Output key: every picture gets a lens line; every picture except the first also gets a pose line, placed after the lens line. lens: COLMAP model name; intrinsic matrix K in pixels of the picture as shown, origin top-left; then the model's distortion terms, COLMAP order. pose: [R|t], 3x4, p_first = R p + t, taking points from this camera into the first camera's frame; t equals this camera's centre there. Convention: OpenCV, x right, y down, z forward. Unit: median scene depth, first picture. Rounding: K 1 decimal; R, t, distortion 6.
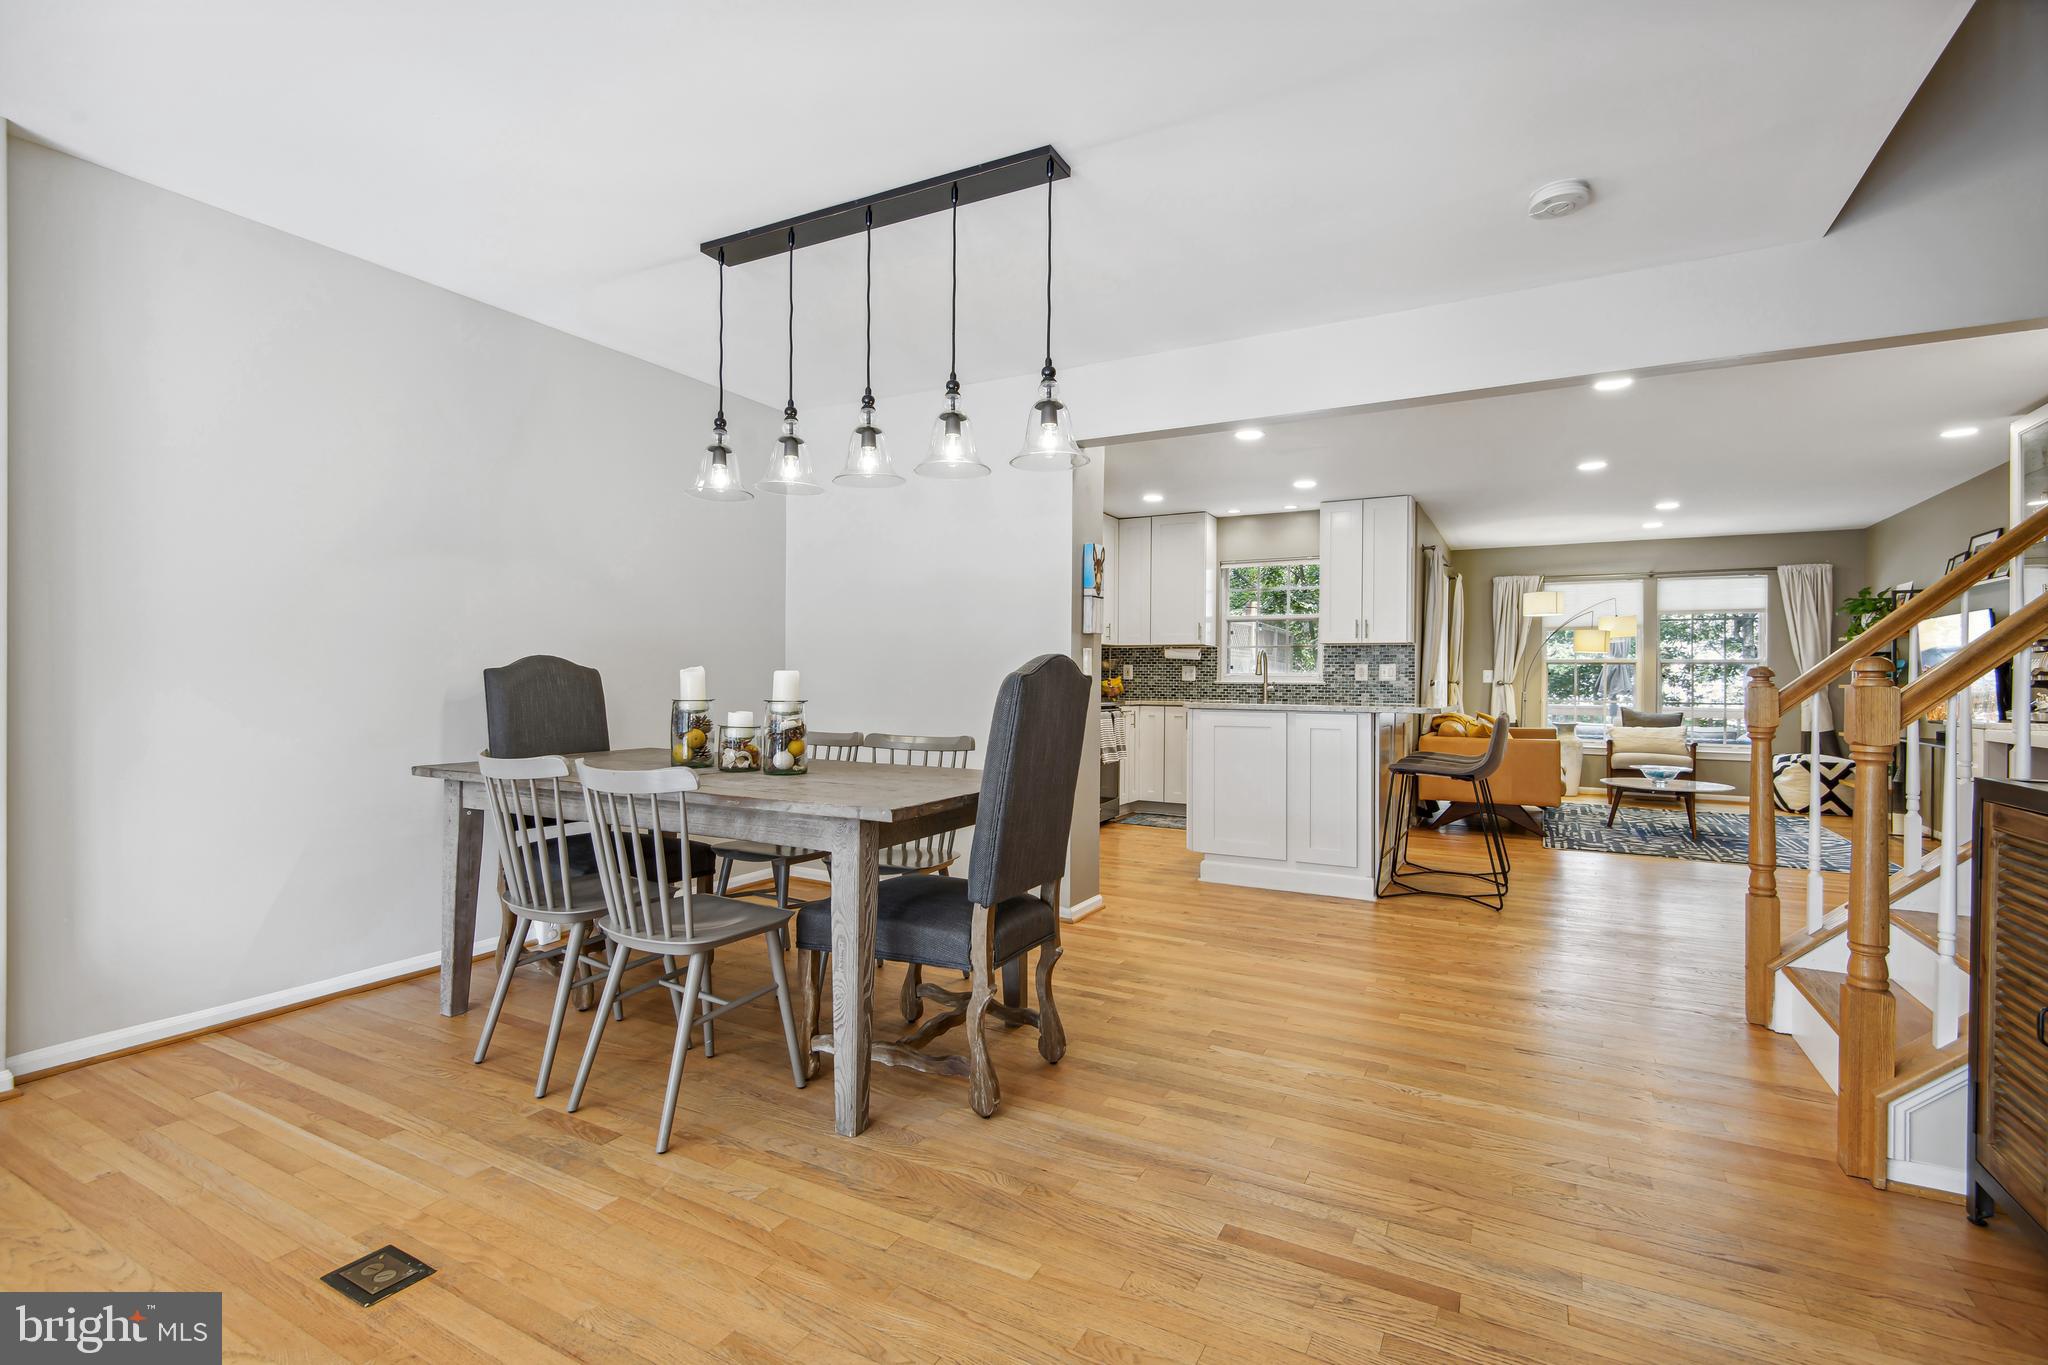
lens RADIAL K [[936.4, 0, 1025.4], [0, 936.4, 682.0], [0, 0, 1]] dist [0.021106, -0.013893]
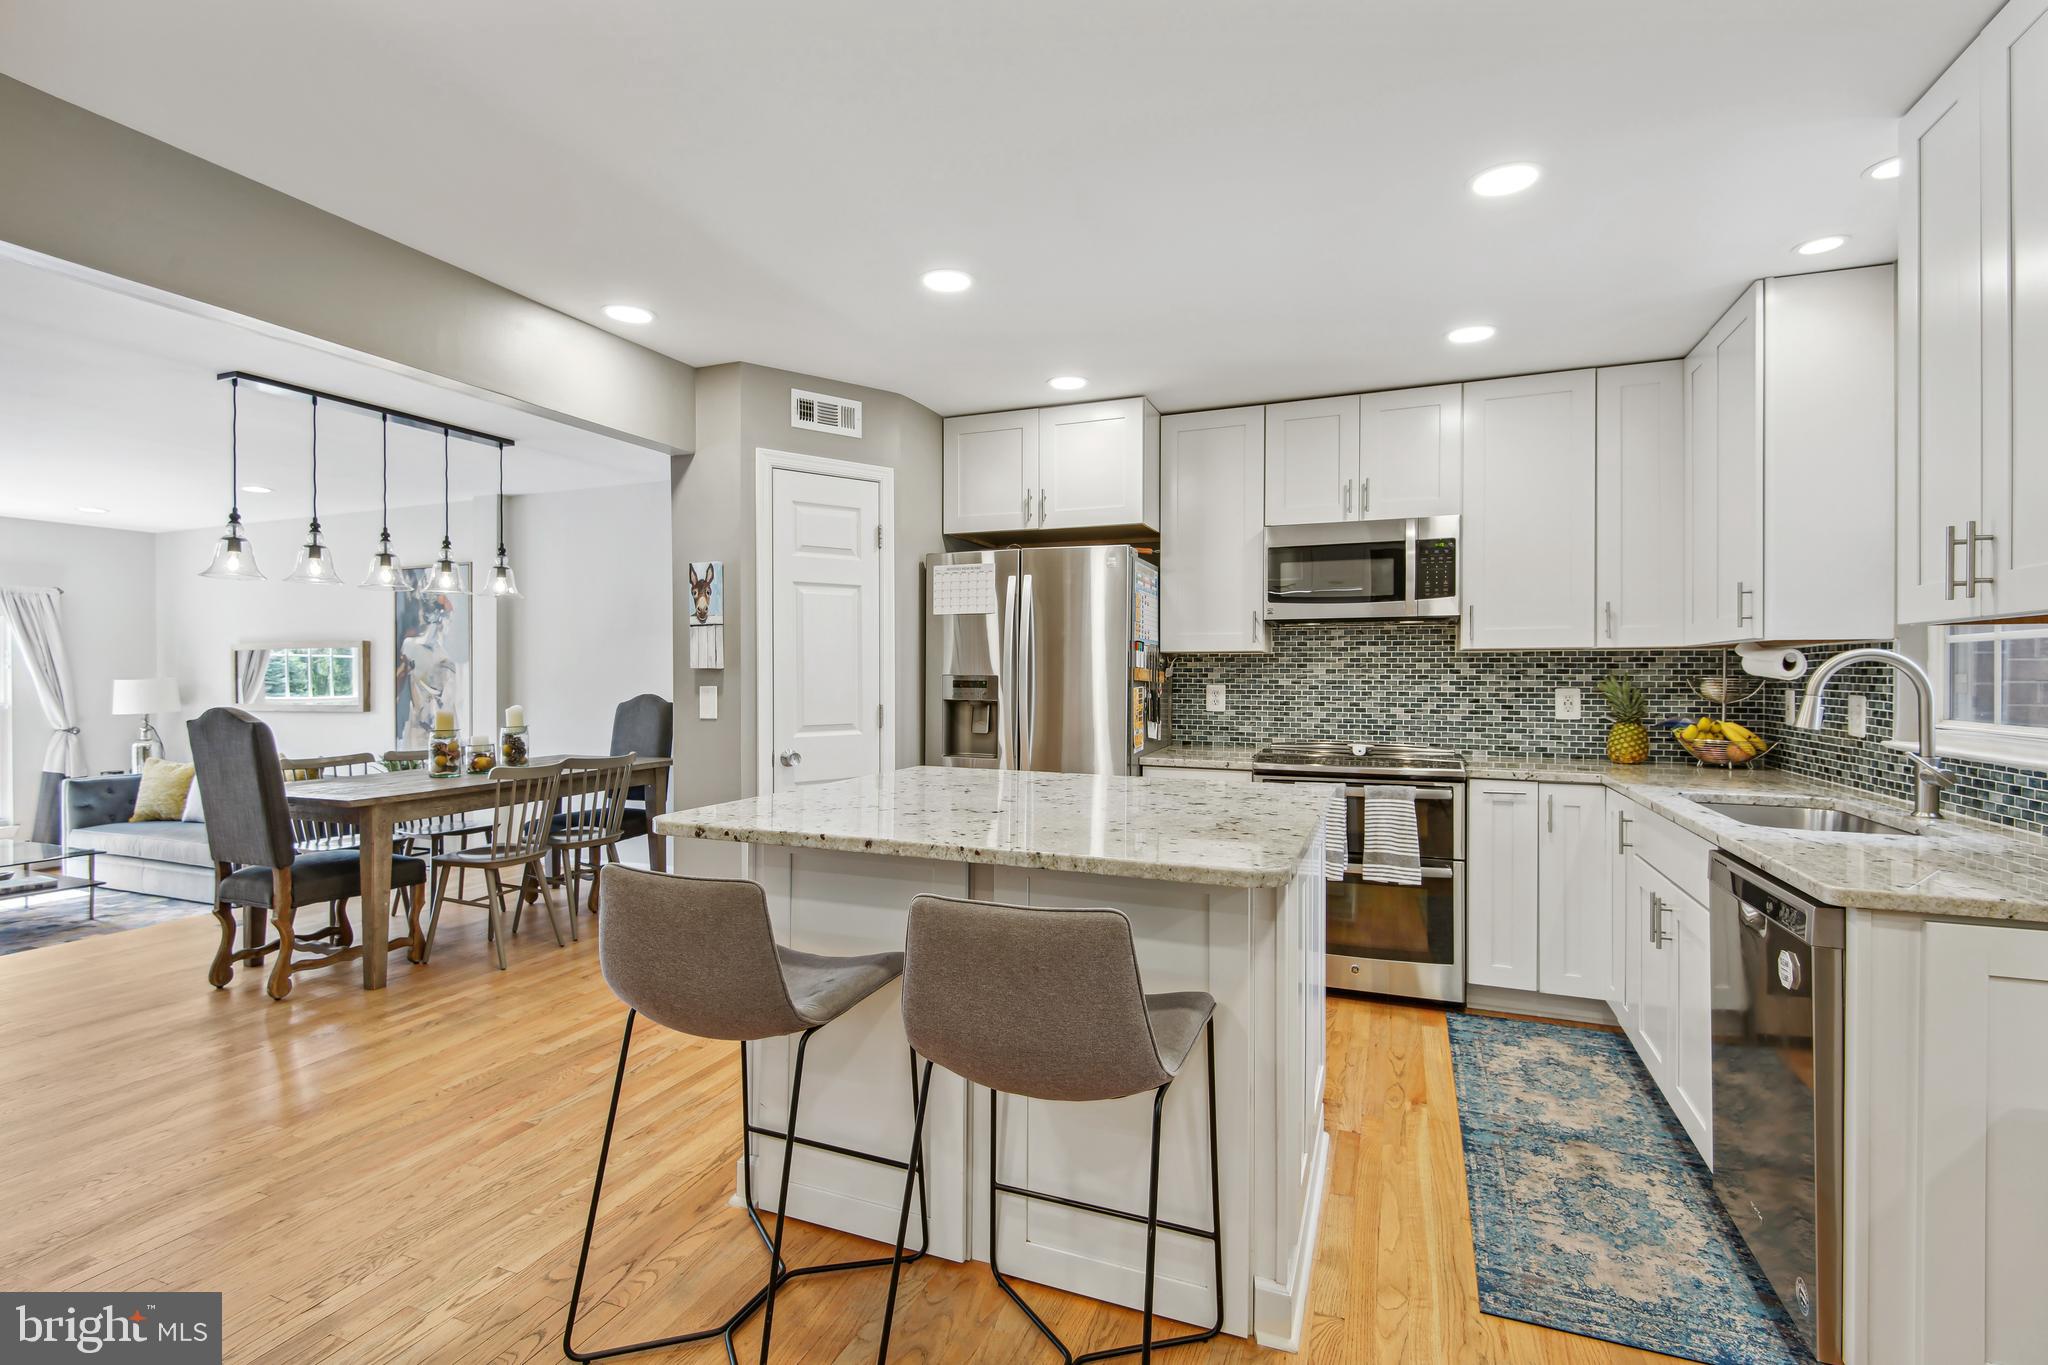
lens RADIAL K [[936.4, 0, 1019.5], [0, 936.4, 682.7], [0, 0, 1]] dist [0.021106, -0.013893]
pose [[0.115045, 0.000822, -0.993360, 0.502691], [-0.002063, 0.999998, 0.000589, -0.021391], [0.993358, 0.001982, 0.115047, 0.628662]]
